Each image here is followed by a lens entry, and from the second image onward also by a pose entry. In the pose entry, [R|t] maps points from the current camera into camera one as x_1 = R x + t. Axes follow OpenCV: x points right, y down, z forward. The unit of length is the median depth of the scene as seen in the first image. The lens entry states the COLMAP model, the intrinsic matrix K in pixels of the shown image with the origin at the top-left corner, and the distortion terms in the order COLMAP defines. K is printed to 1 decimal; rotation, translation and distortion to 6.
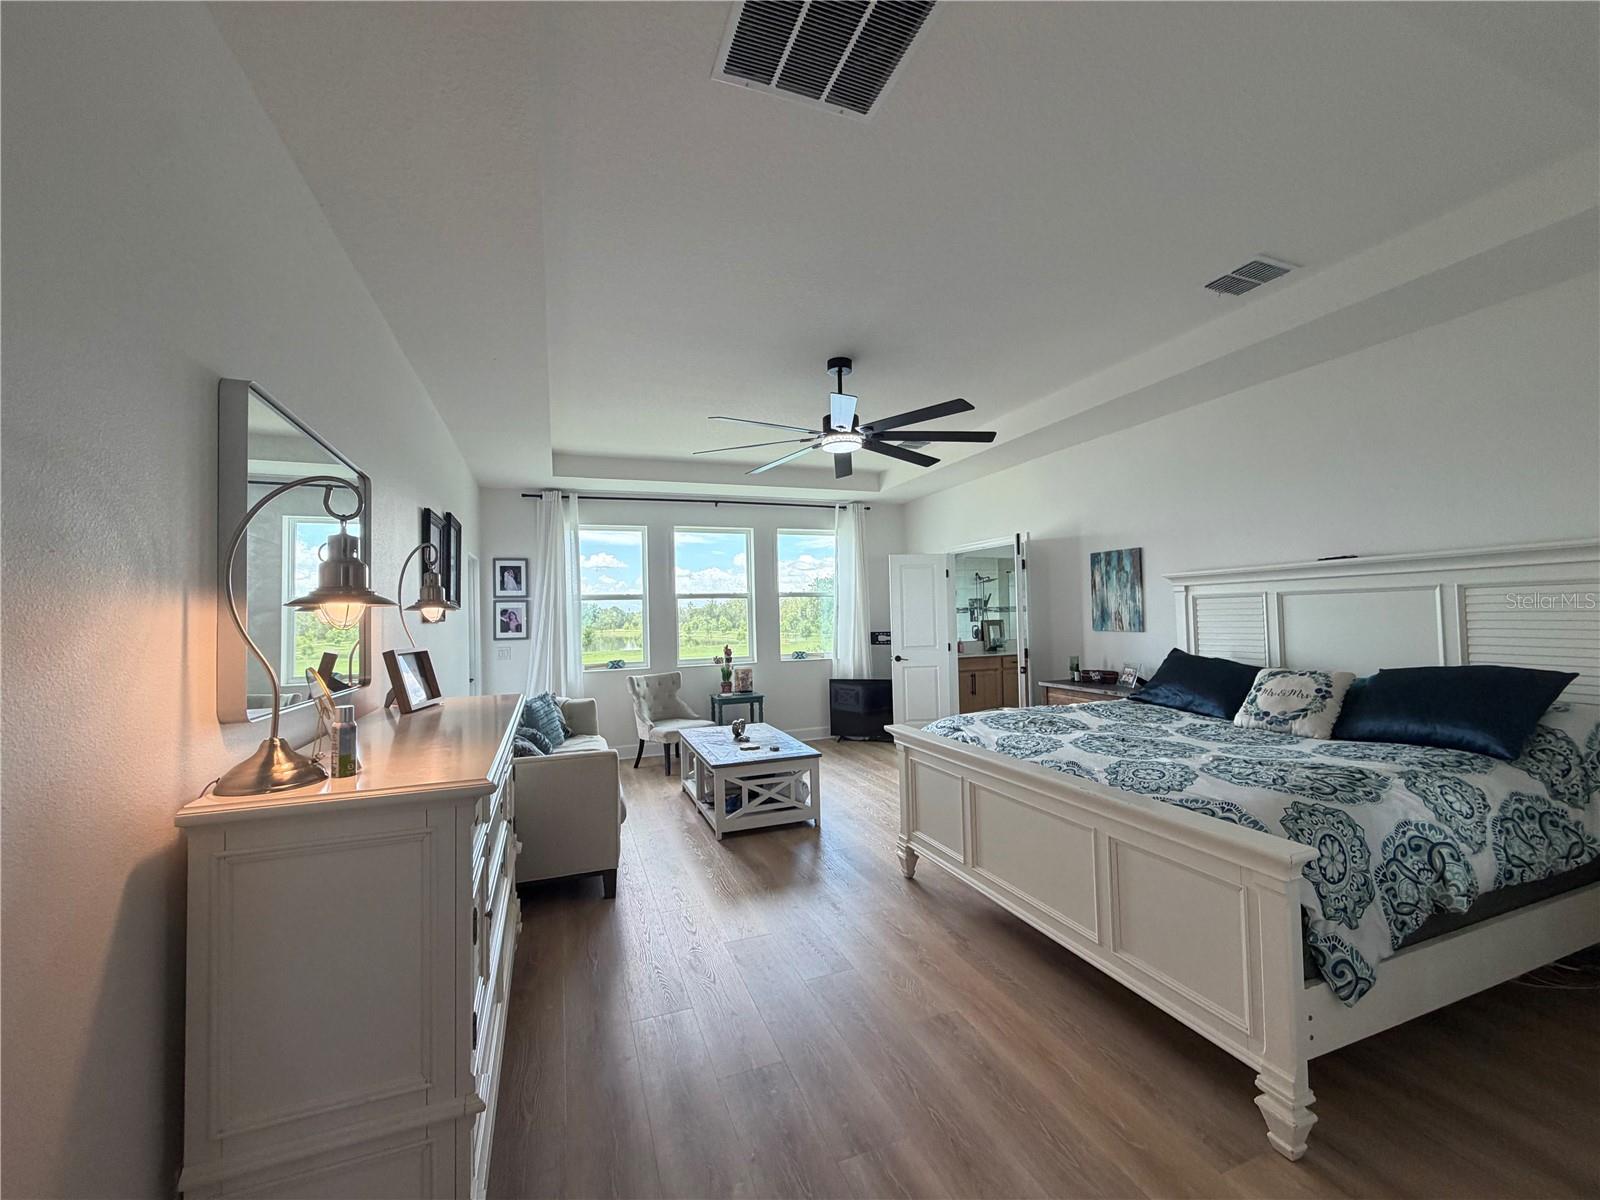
lens RADIAL K [[634.8, 0, 798.1], [0, 634.8, 598.4], [0, 0, 1]] dist [0.000712, -0.000153]
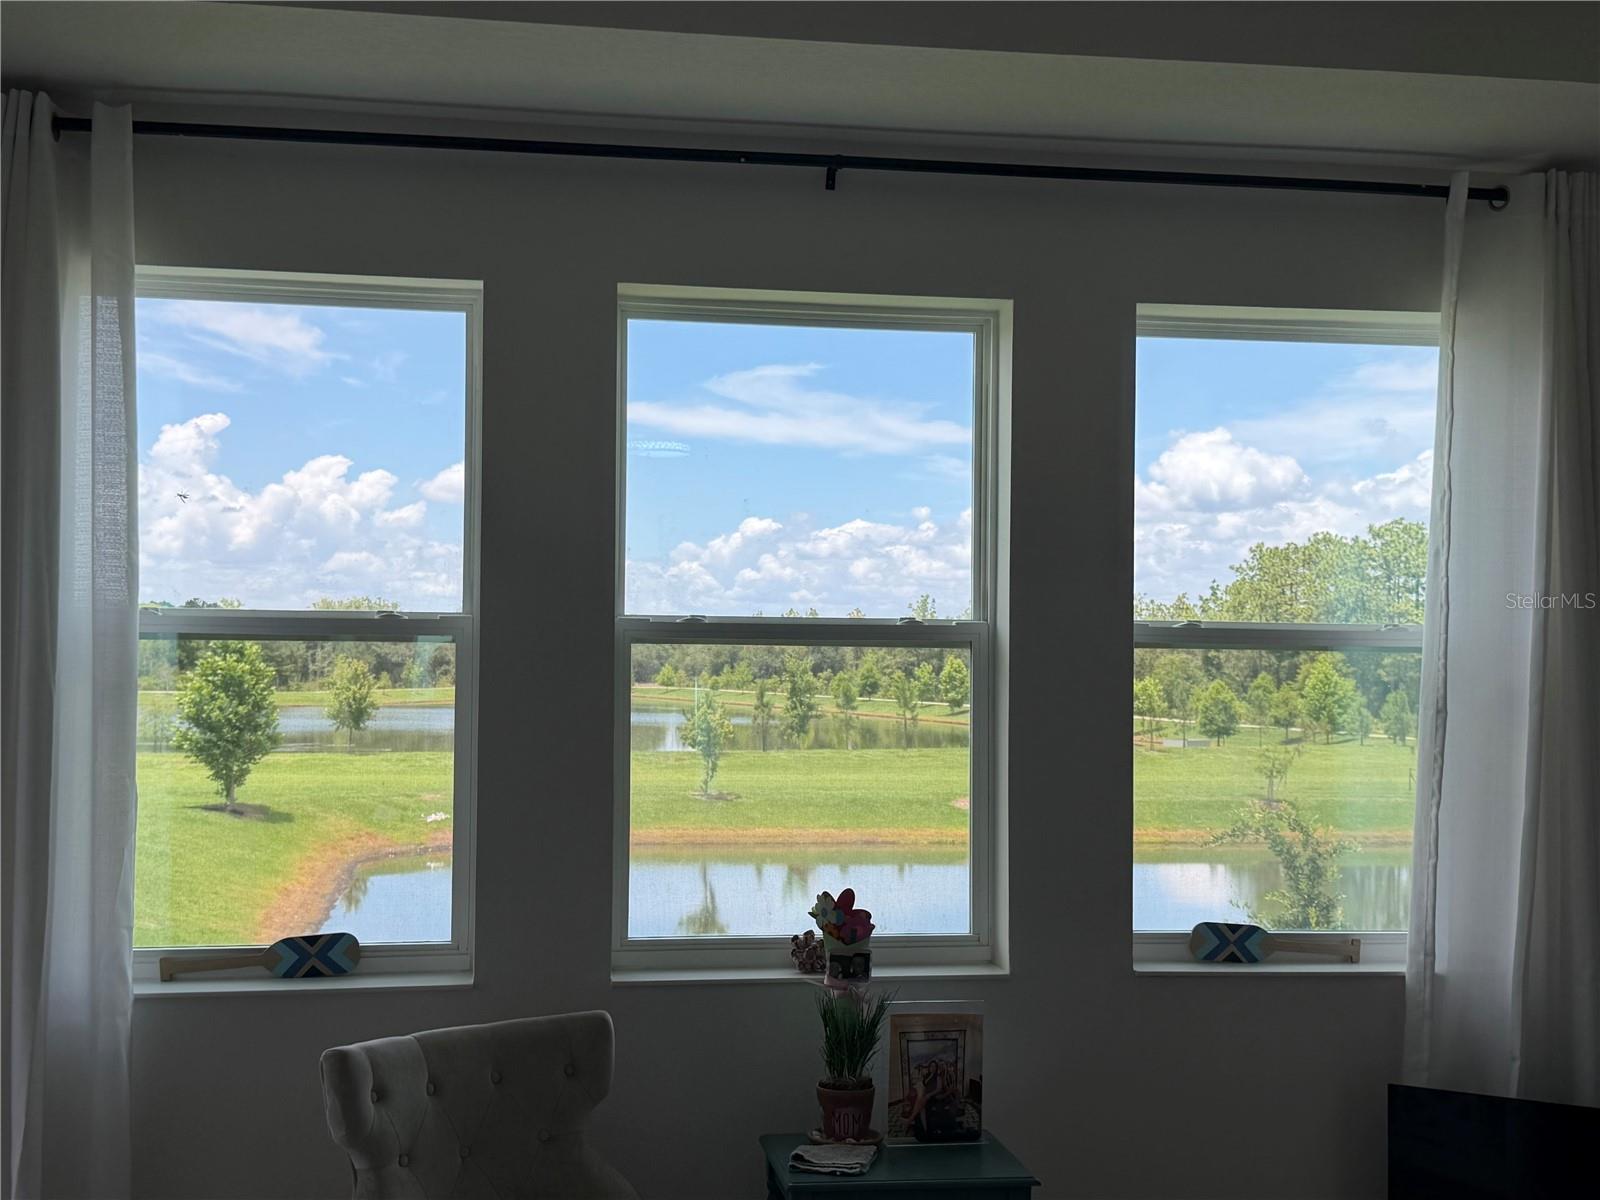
lens RADIAL K [[1938.3, 0, 793.2], [0, 1938.3, 605.3], [0, 0, 1]] dist [0.129999, 0.000708]
pose [[0.979039, 0.030983, -0.201304, -0.012275], [-0.030560, 0.999519, 0.005207, -0.016607], [0.201369, 0.001054, 0.979515, 0.401393]]
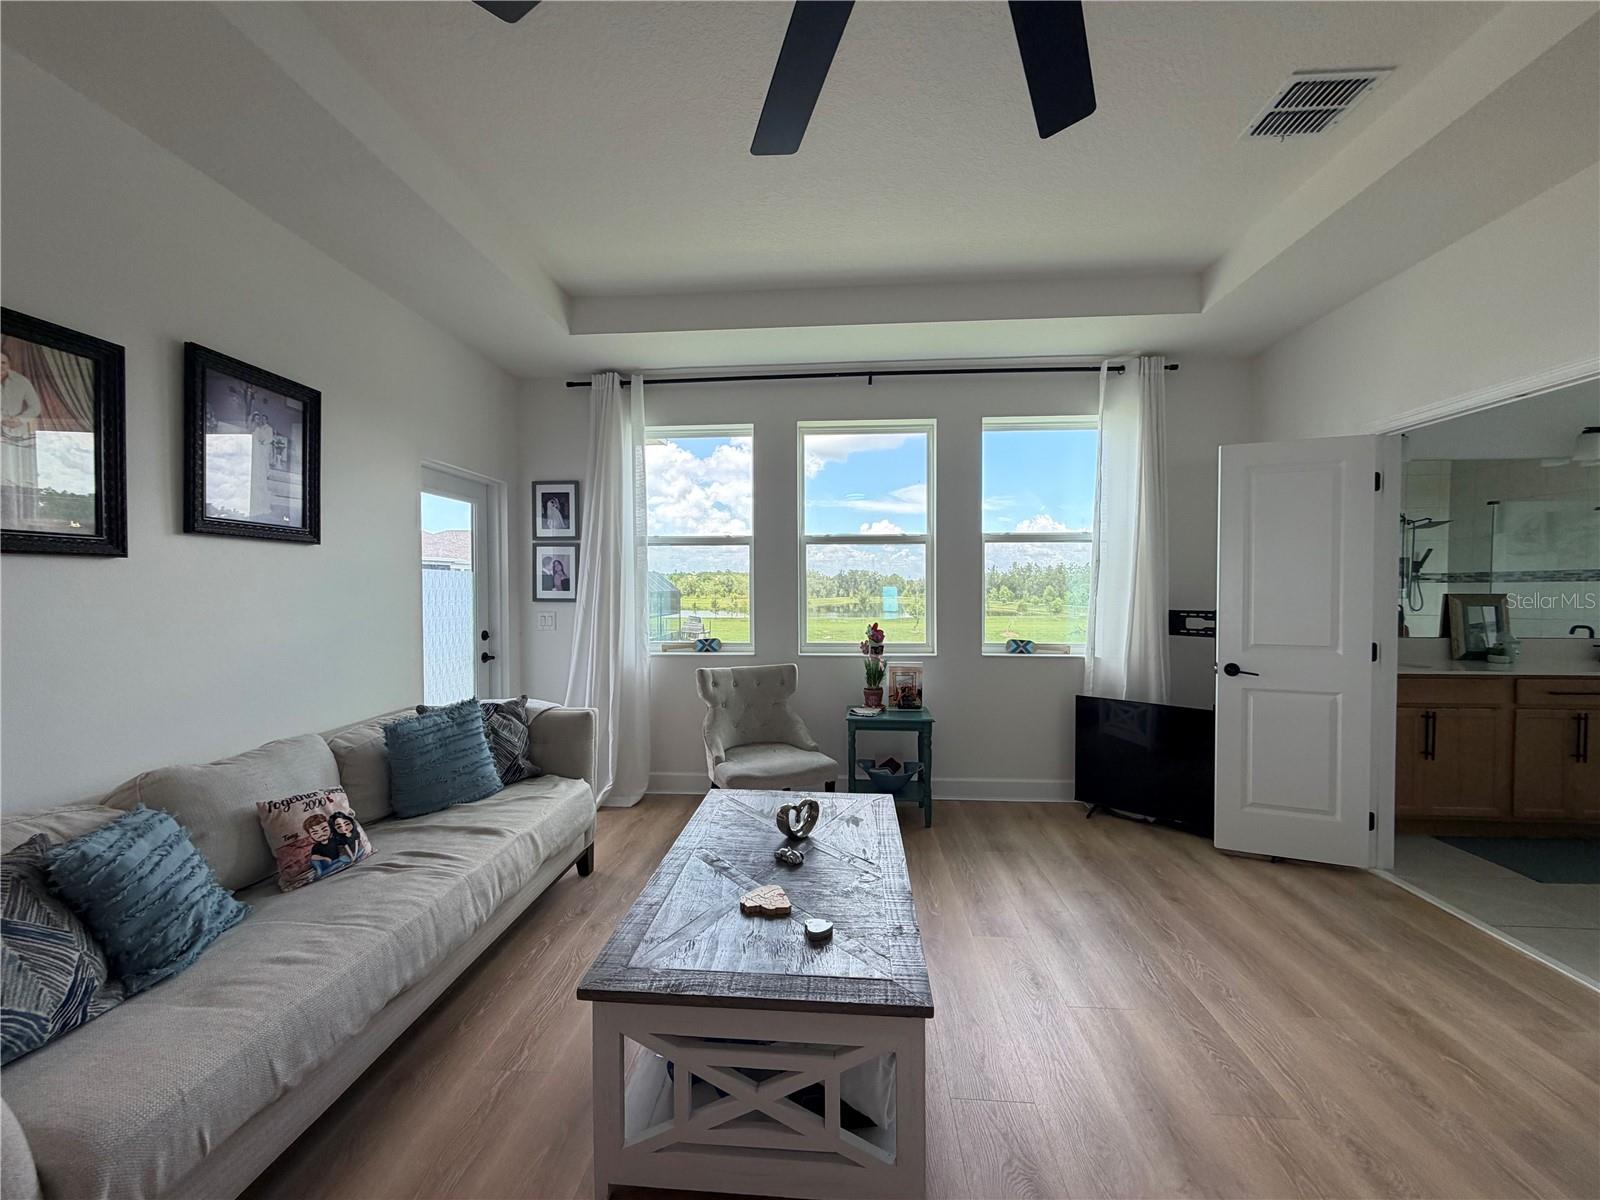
lens RADIAL K [[634.8, 0, 798.1], [0, 634.8, 598.4], [0, 0, 1]] dist [0.000712, -0.000153]
pose [[0.905915, 0.031220, -0.422306, 0.064445], [-0.010031, 0.998581, 0.052306, 0.021509], [0.423340, -0.043148, 0.904943, 0.448004]]
